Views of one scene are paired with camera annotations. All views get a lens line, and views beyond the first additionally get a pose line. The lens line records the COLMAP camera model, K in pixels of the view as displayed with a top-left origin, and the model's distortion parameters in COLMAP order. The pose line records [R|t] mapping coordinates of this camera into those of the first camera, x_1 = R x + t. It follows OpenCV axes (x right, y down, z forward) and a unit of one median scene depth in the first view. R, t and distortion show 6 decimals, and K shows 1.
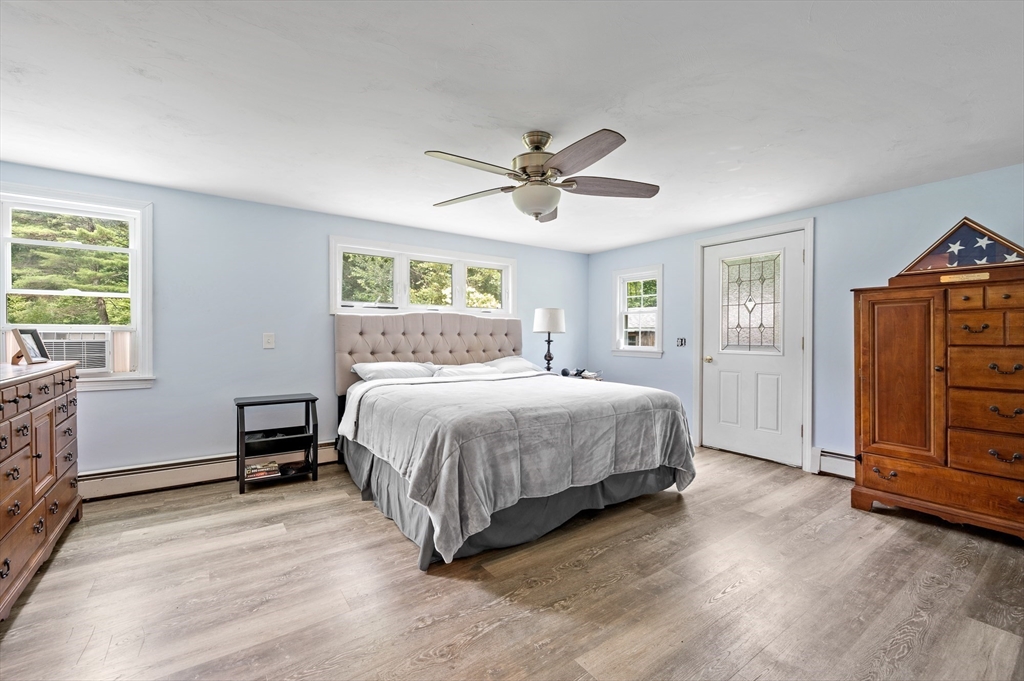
lens RADIAL K [[435.7, 0, 512.0], [0, 435.7, 340.5], [0, 0, 1]] dist [0.001181, -0.000108]
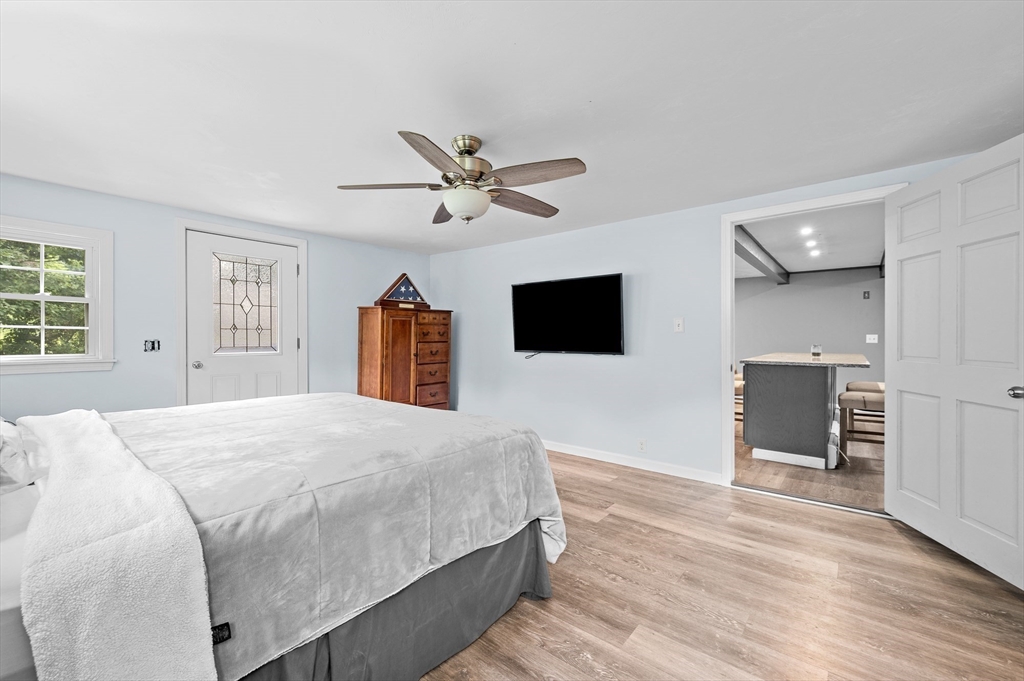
lens RADIAL K [[420.2, 0, 508.9], [0, 420.2, 338.1], [0, 0, 1]] dist [0.000421, -0.000016]
pose [[-0.266148, -0.004684, 0.963921, -0.837103], [0.008909, 0.999934, 0.007319, -0.015460], [-0.963891, 0.010535, -0.266089, 1.073758]]
